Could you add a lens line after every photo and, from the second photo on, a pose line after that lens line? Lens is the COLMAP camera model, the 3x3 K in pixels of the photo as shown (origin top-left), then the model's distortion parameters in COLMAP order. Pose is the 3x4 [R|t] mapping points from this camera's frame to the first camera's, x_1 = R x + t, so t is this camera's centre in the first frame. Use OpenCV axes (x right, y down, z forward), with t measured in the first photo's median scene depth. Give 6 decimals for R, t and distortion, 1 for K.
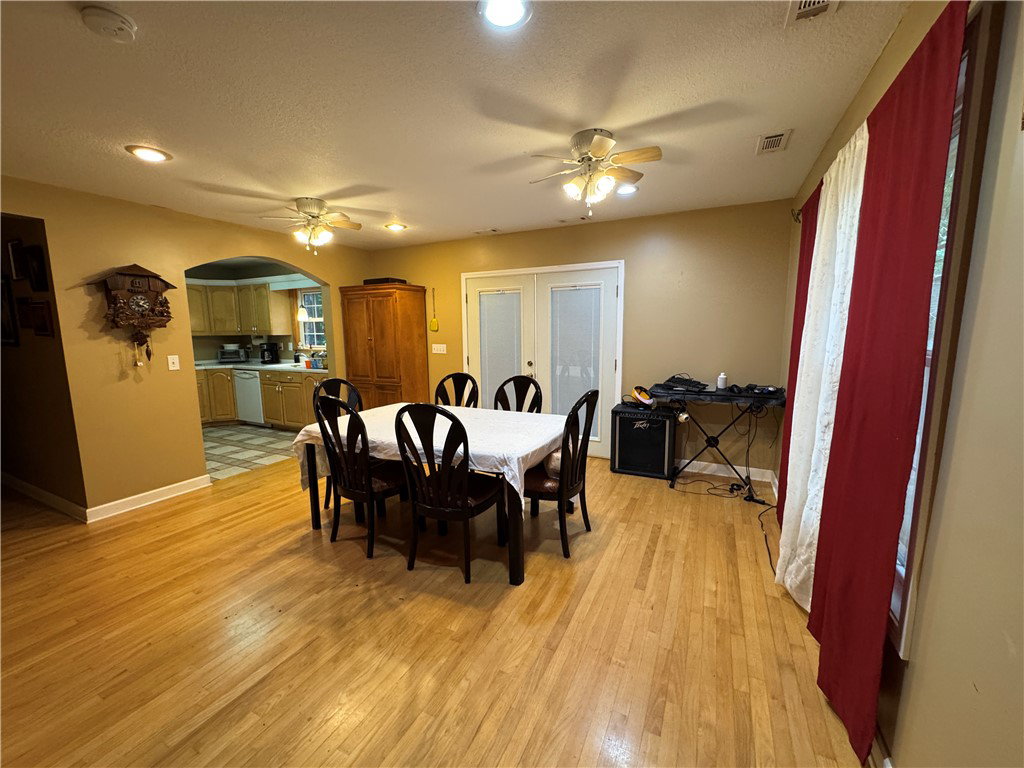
lens RADIAL K [[408.3, 0, 510.9], [0, 408.3, 380.7], [0, 0, 1]] dist [-0.002398, 0.000003]
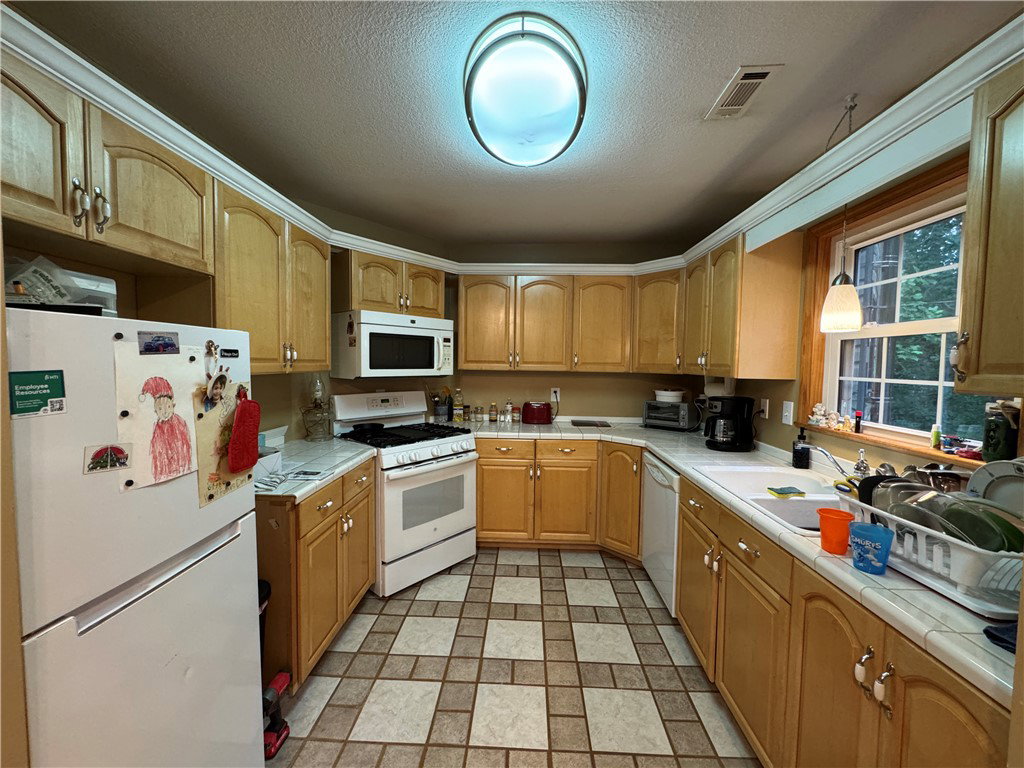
lens RADIAL K [[408.3, 0, 512.8], [0, 408.3, 378.8], [0, 0, 1]] dist [-0.002398, 0.000003]
pose [[0.420880, 0.054283, -0.905491, -0.332221], [-0.141647, 0.989896, -0.006496, -0.078292], [0.895989, 0.130994, 0.424317, 0.650548]]
